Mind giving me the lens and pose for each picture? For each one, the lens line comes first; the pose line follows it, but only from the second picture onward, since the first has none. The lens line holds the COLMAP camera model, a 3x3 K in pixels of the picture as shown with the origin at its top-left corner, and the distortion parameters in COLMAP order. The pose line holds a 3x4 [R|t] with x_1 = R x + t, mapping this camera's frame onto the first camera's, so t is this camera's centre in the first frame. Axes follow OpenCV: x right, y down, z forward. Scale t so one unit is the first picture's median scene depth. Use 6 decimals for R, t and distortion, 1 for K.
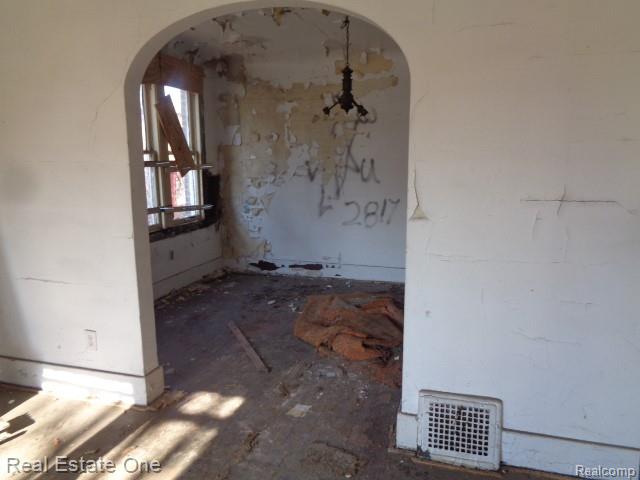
lens RADIAL K [[475.4, 0, 325.3], [0, 475.4, 234.7], [0, 0, 1]] dist [-0.008503, 0.015239]
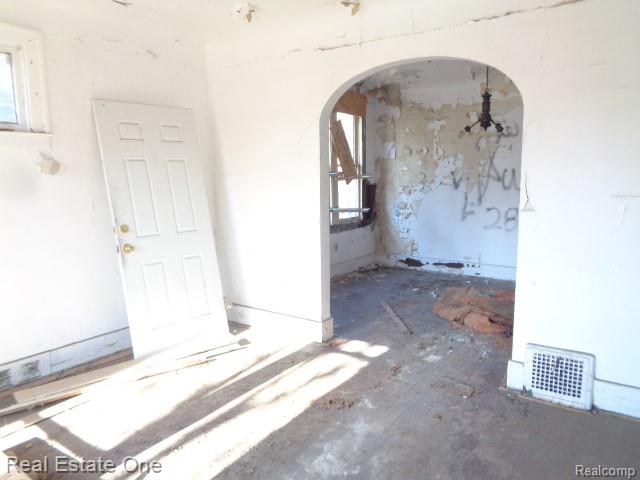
lens RADIAL K [[475.4, 0, 320.6], [0, 475.4, 234.9], [0, 0, 1]] dist [-0.008503, 0.015239]
pose [[0.948090, 0.034950, -0.316077, 0.027727], [-0.043639, 0.998838, -0.020451, 0.035018], [0.314995, 0.033182, 0.948513, -0.178446]]
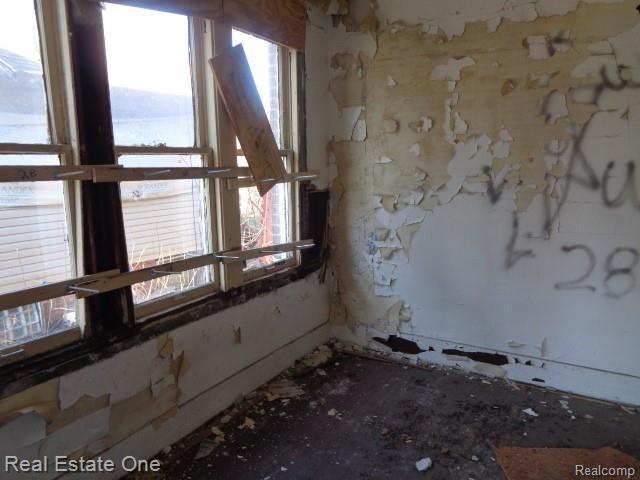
lens RADIAL K [[475.4, 0, 320.8], [0, 475.4, 230.1], [0, 0, 1]] dist [-0.008503, 0.015239]
pose [[0.969881, 0.029464, -0.241791, -0.091132], [-0.034641, 0.999252, -0.017185, -0.068617], [0.241104, 0.025044, 0.970176, 0.443378]]
